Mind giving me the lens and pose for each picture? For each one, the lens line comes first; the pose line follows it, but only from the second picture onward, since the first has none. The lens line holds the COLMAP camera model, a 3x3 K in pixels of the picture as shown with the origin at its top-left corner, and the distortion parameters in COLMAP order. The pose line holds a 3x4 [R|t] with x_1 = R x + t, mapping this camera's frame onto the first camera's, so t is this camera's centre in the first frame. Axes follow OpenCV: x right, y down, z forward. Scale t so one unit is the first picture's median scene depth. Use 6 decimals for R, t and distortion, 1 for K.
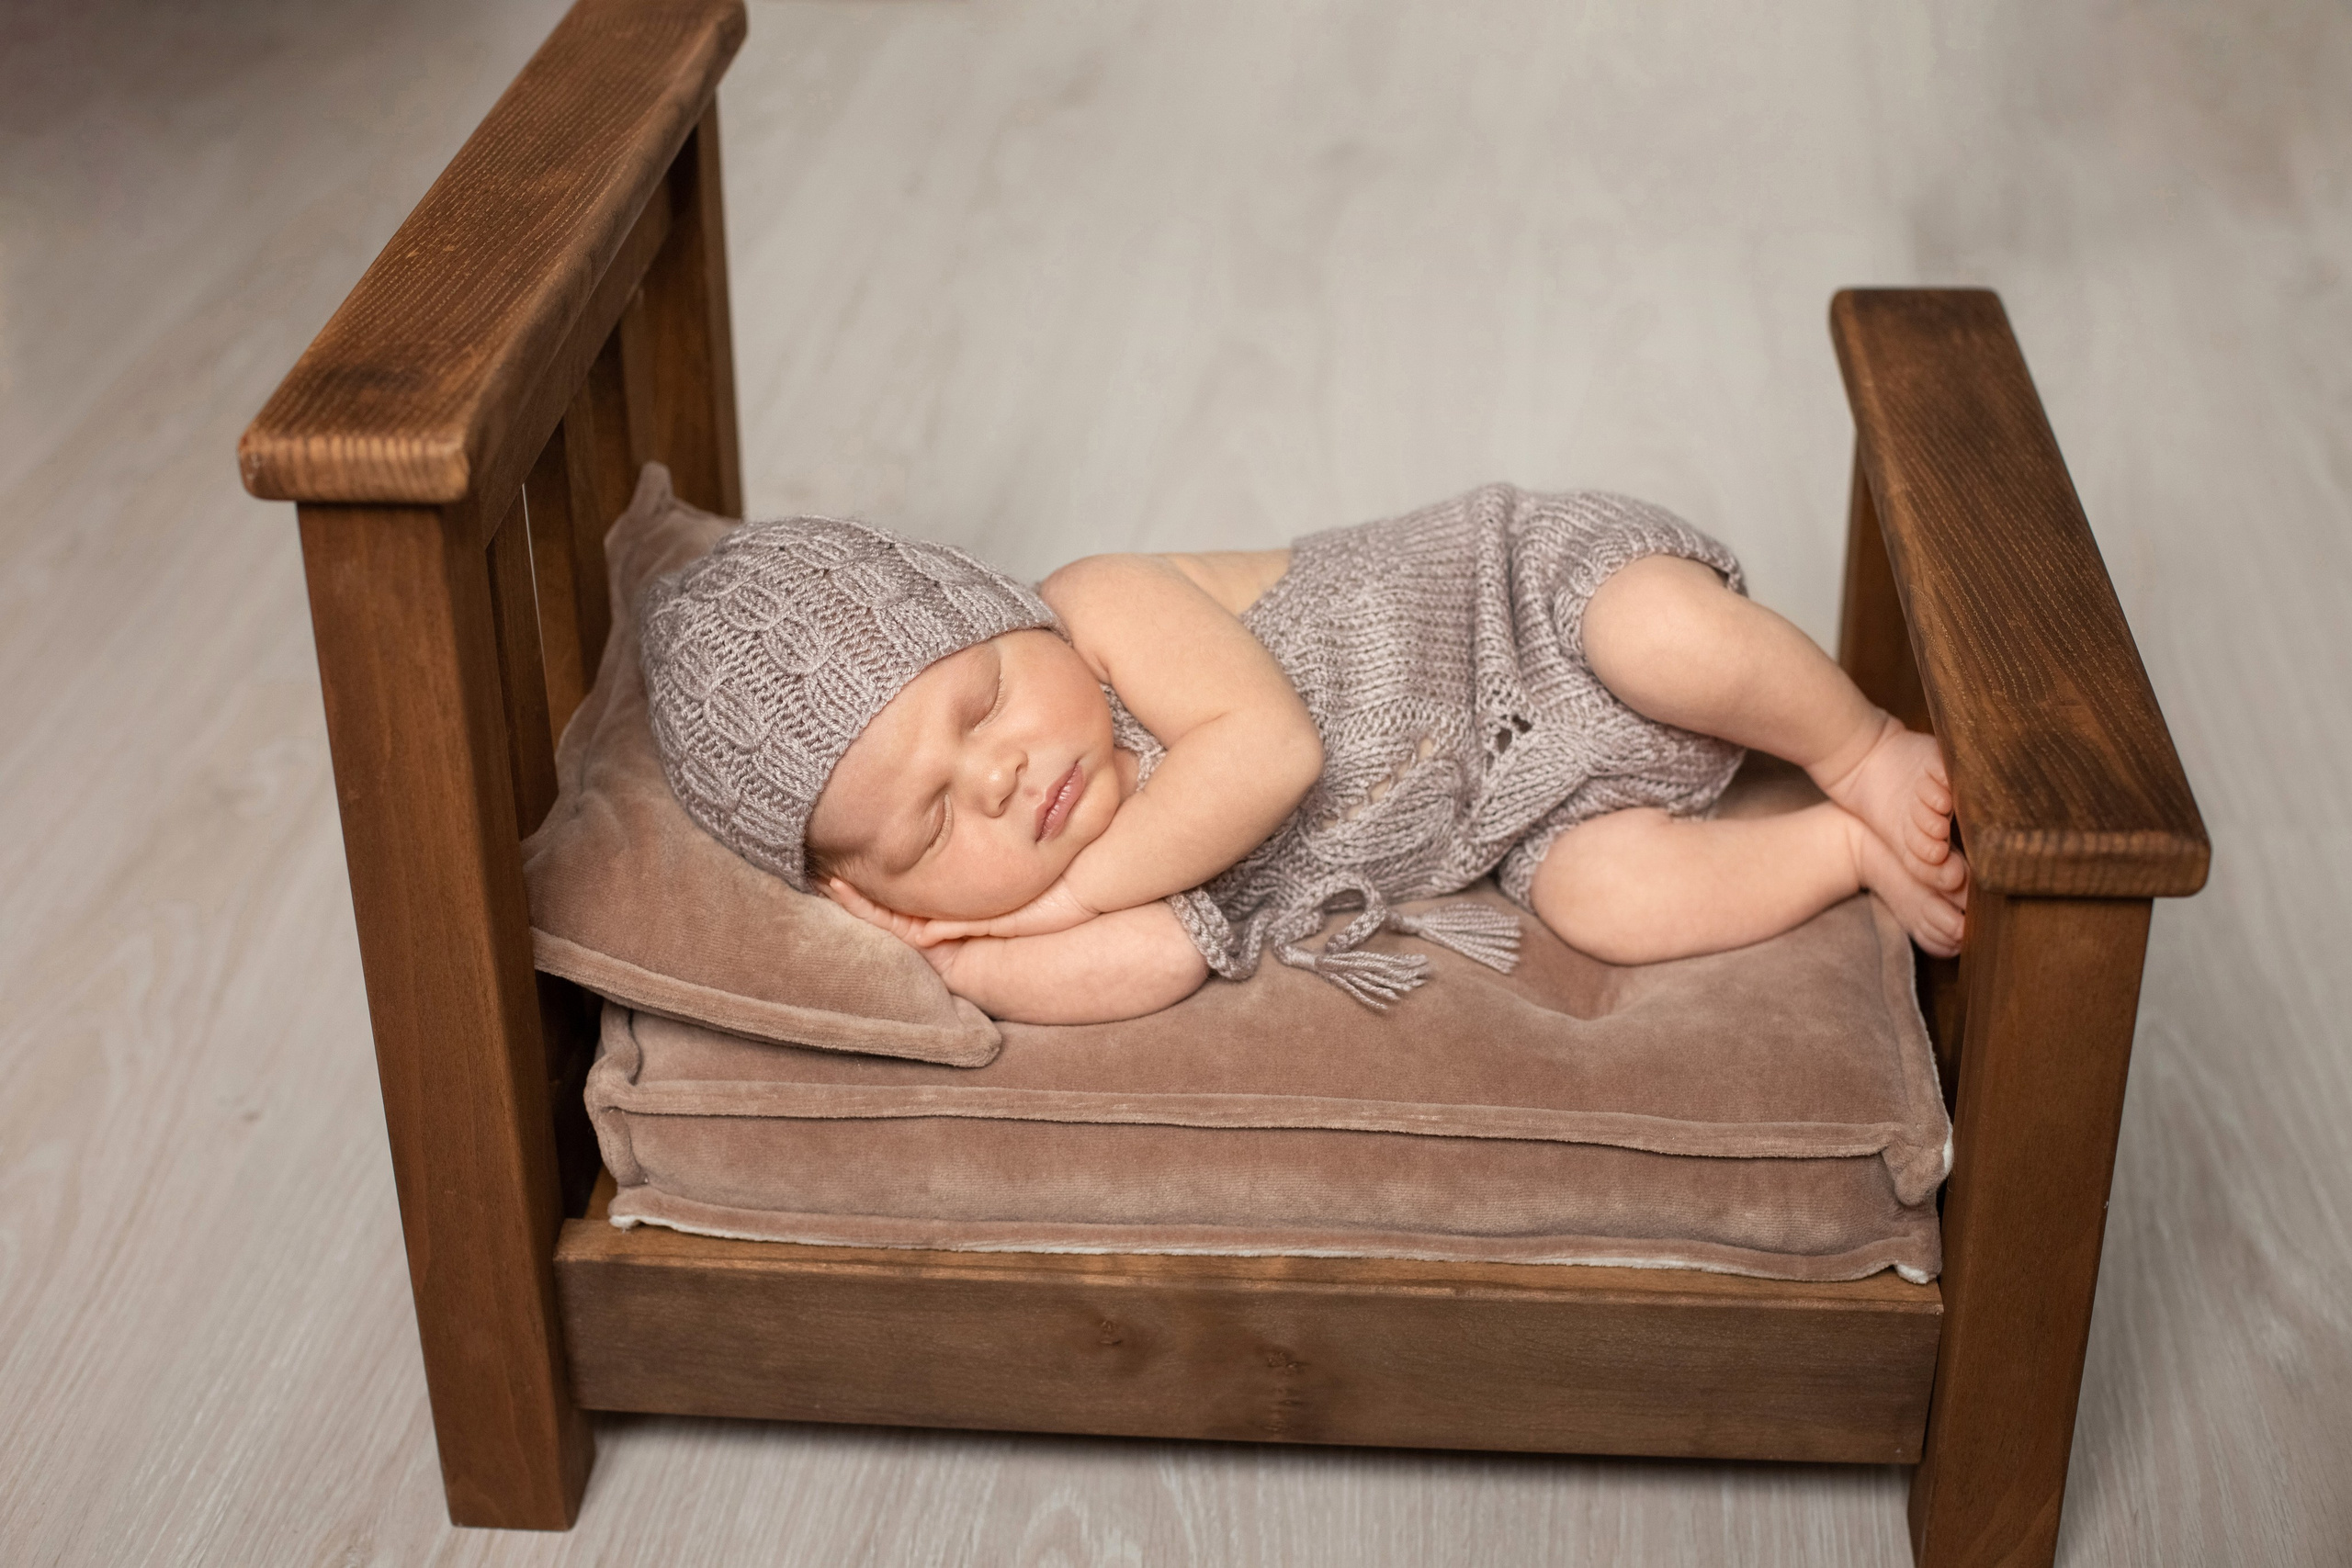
lens RADIAL K [[3431.6, 0, 1176.1], [0, 3431.6, 753.7], [0, 0, 1]] dist [-0.130083, -0.080194]
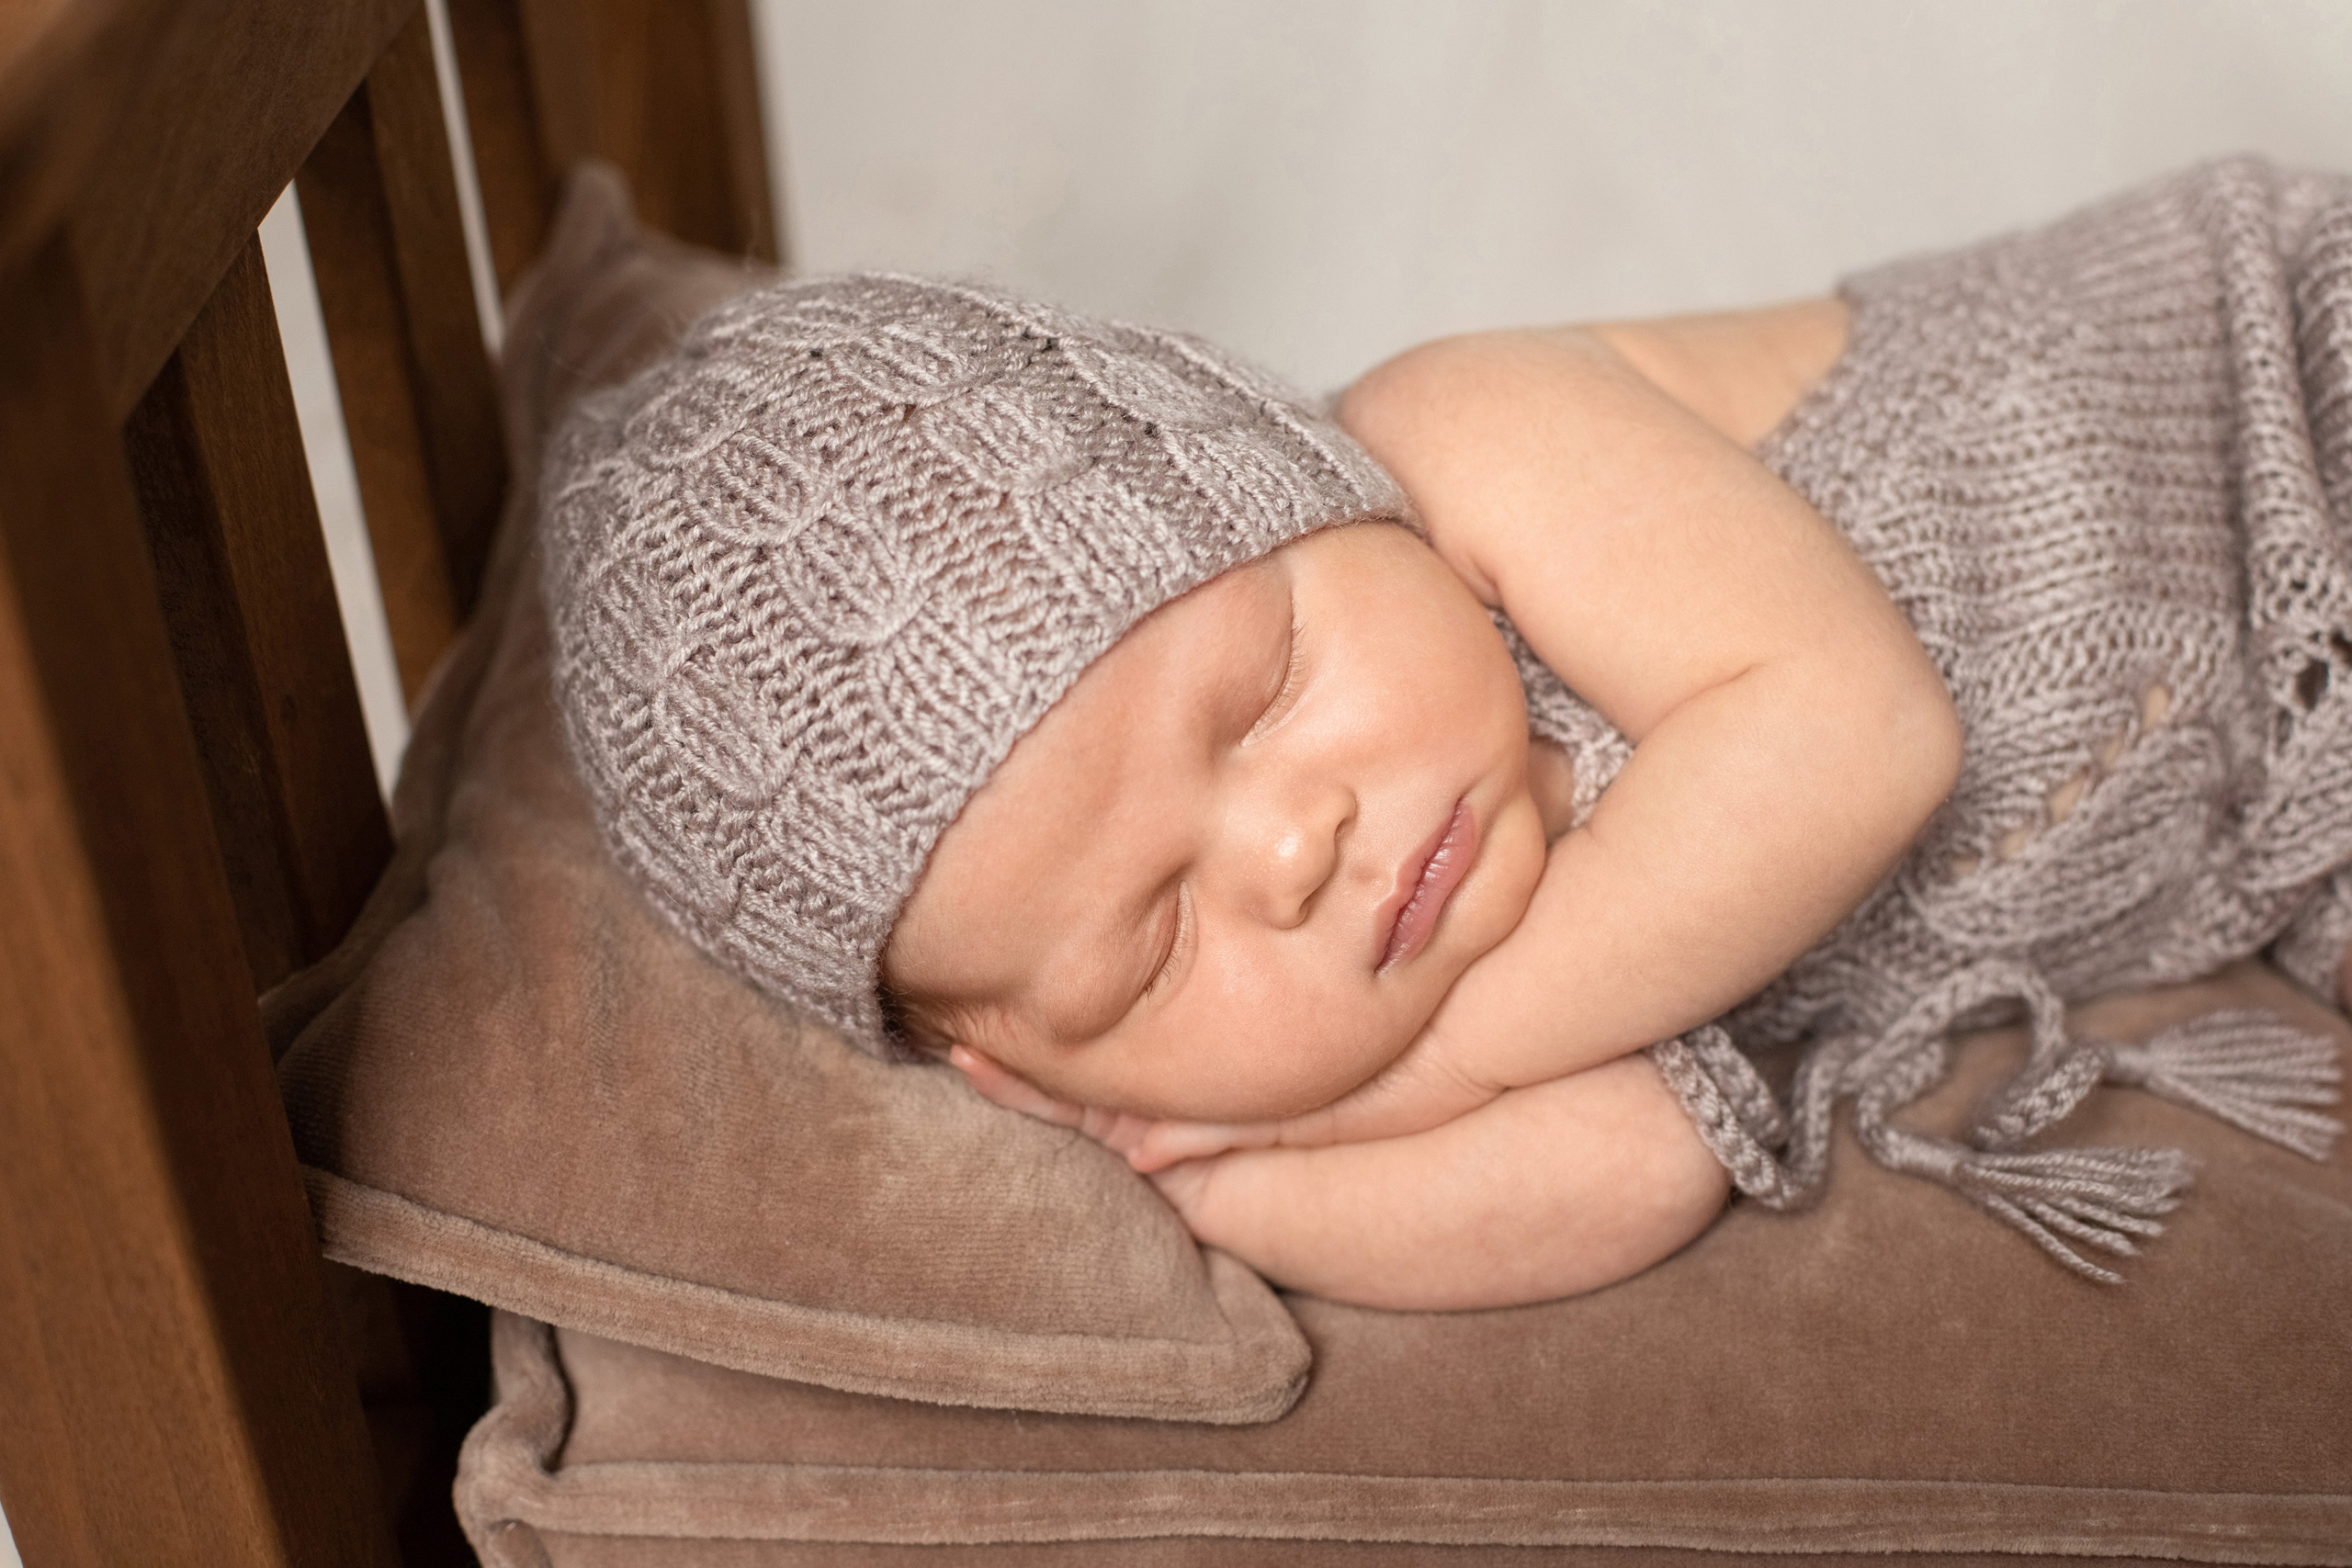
lens RADIAL K [[3557.7, 0, 1146.2], [0, 3557.7, 578.0], [0, 0, 1]] dist [0.020380, -0.686218]
pose [[0.997666, -0.028591, -0.062010, -0.039520], [0.031680, 0.998276, 0.049404, -0.050479], [0.060491, -0.051253, 0.996852, 0.502321]]
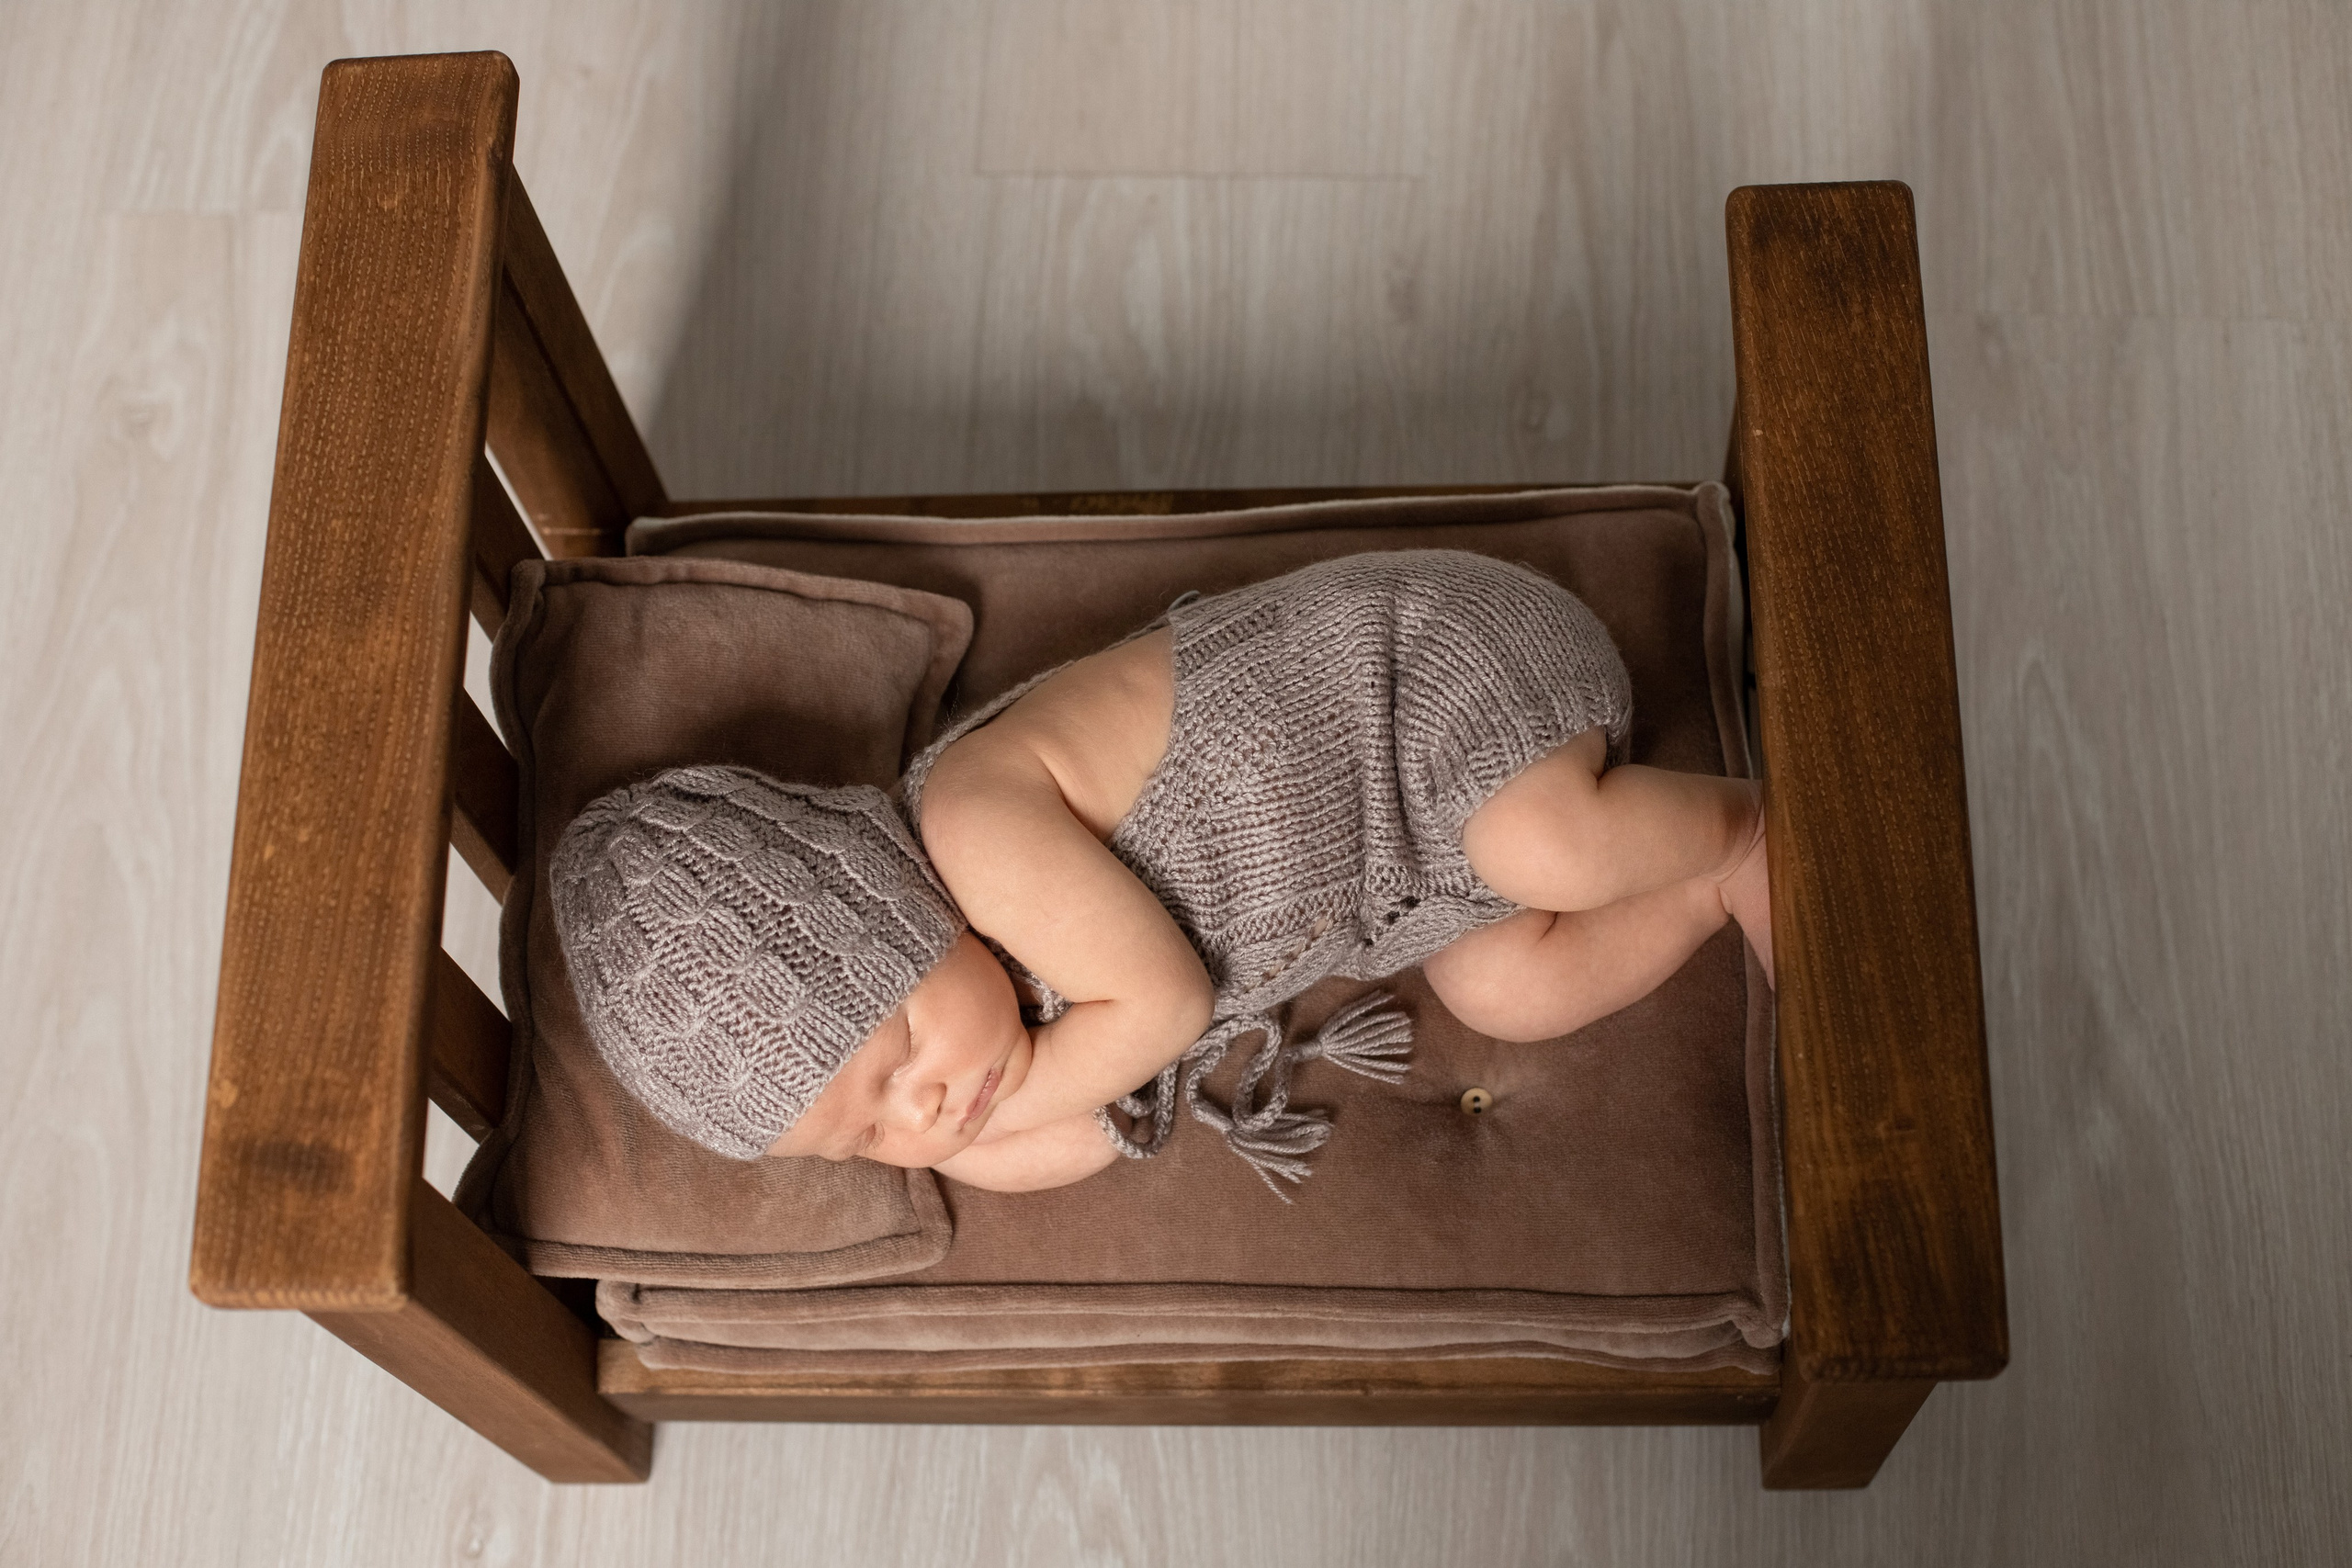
lens RADIAL K [[3431.6, 0, 1176.1], [0, 3431.6, 753.7], [0, 0, 1]] dist [-0.130083, -0.080194]
pose [[0.995976, -0.083151, -0.033418, 0.071762], [0.085555, 0.771276, 0.630725, -0.728834], [-0.026671, -0.631046, 0.775287, 0.222034]]
